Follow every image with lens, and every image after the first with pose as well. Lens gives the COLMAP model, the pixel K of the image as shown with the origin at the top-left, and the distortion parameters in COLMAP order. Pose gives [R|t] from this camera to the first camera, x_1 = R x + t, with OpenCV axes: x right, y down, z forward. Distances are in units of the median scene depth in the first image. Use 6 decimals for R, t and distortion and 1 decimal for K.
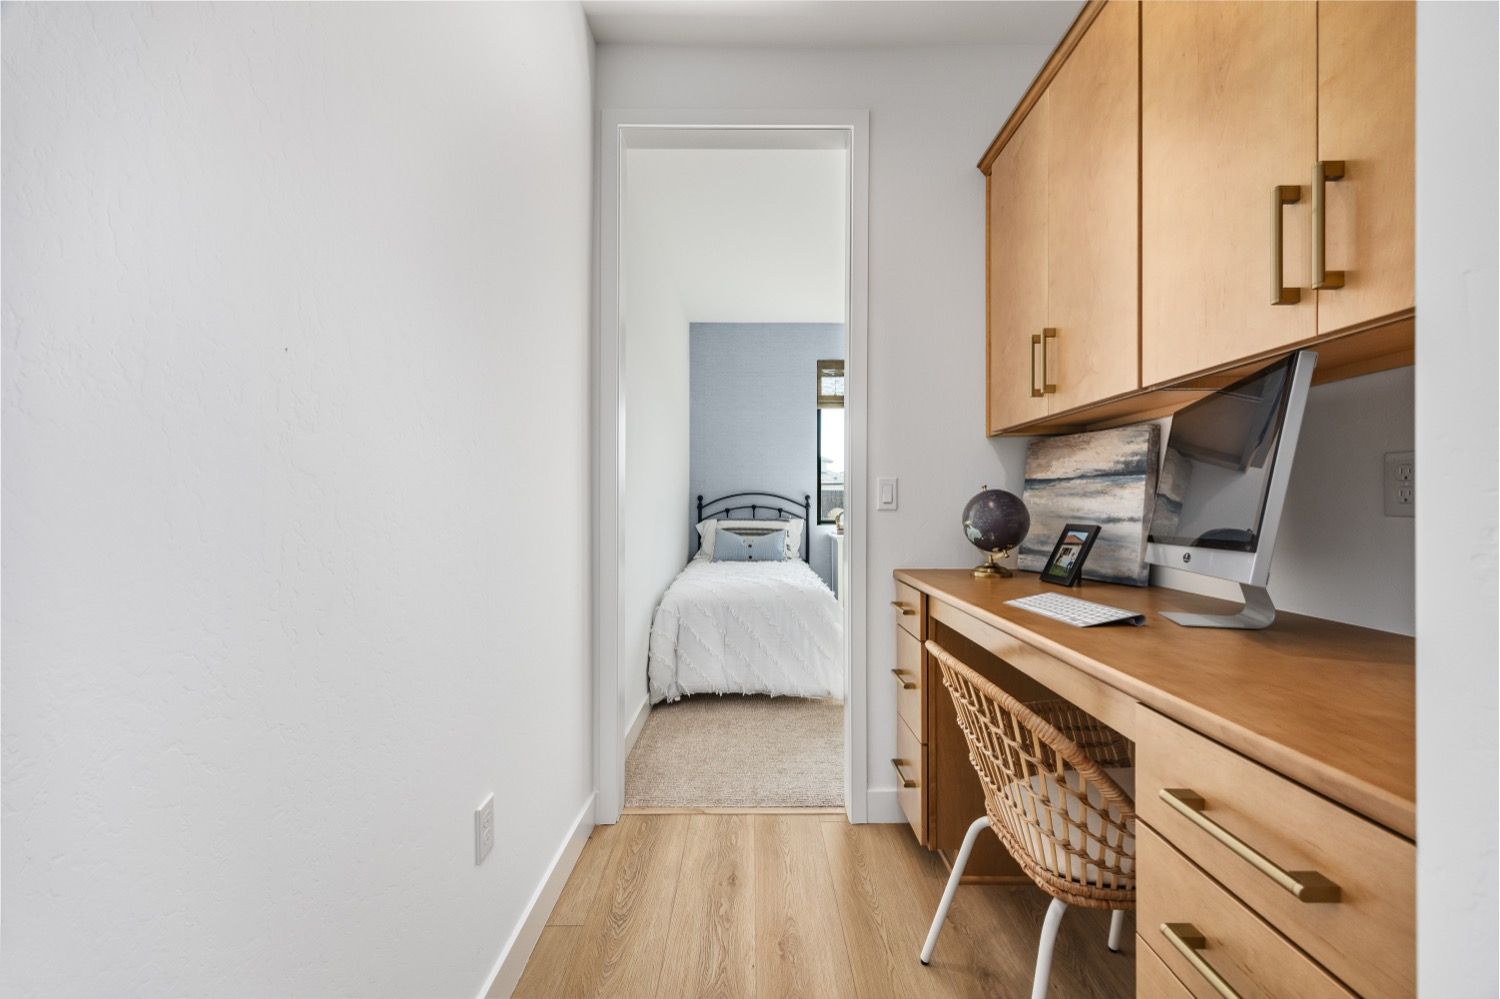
lens RADIAL K [[588.9, 0, 749.7], [0, 588.9, 503.4], [0, 0, 1]] dist [0.000582, -0.000086]
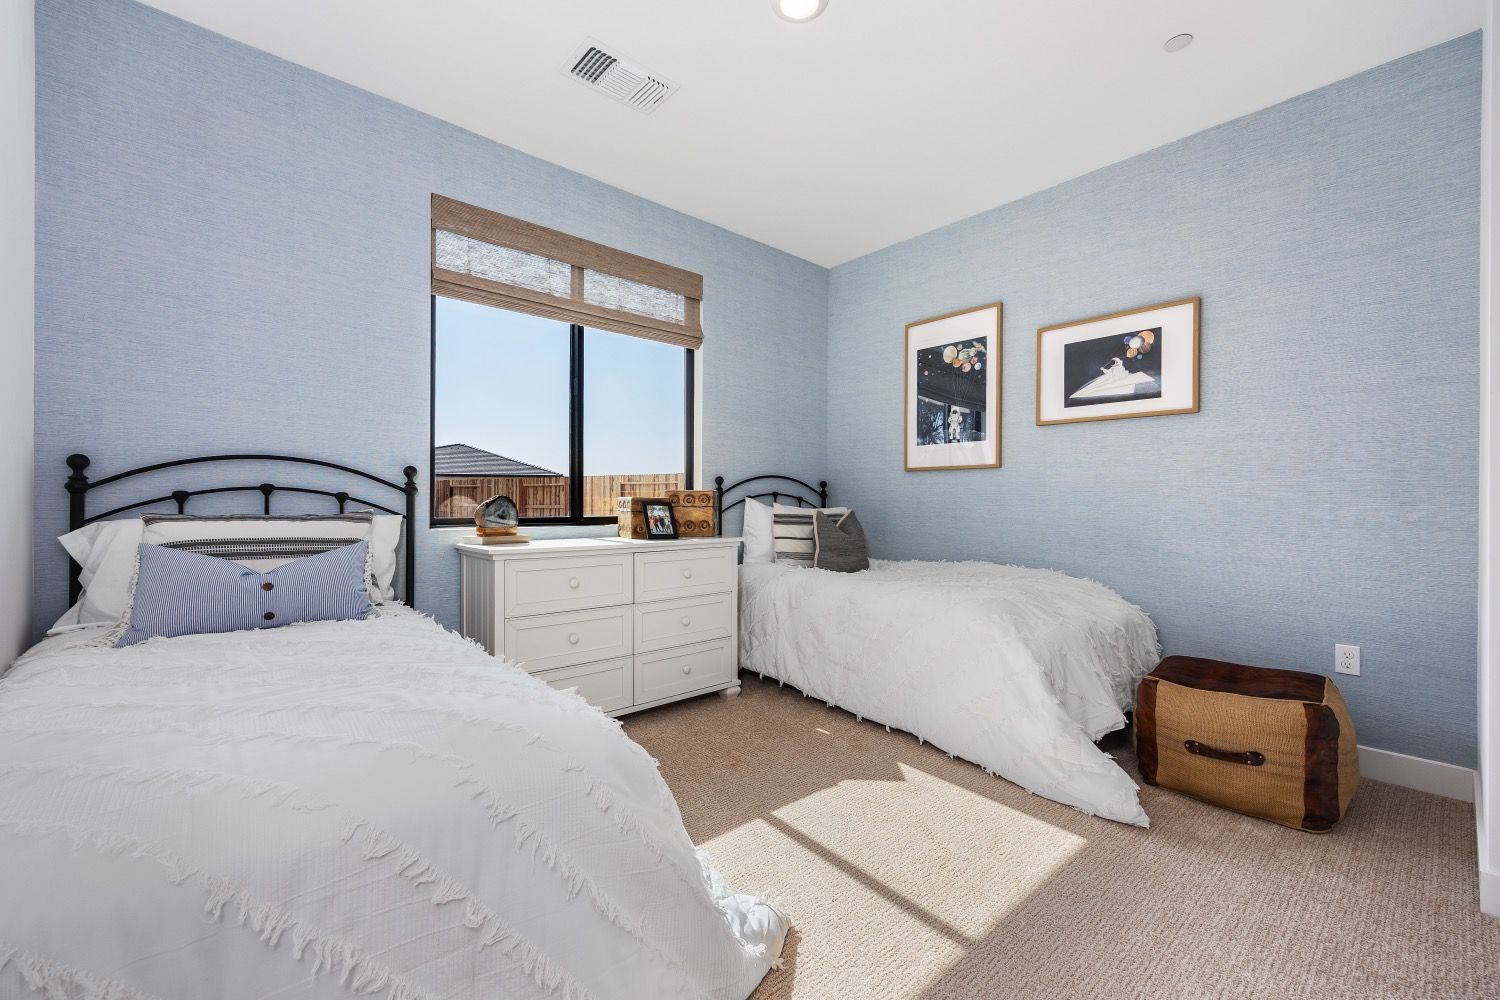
lens RADIAL K [[588.9, 0, 746.0], [0, 588.9, 504.7], [0, 0, 1]] dist [0.000582, -0.000086]
pose [[0.733898, 0.001664, 0.679258, -0.028551], [-0.005523, 0.999979, 0.003517, 0.014105], [-0.679238, -0.006333, 0.733891, 0.456342]]
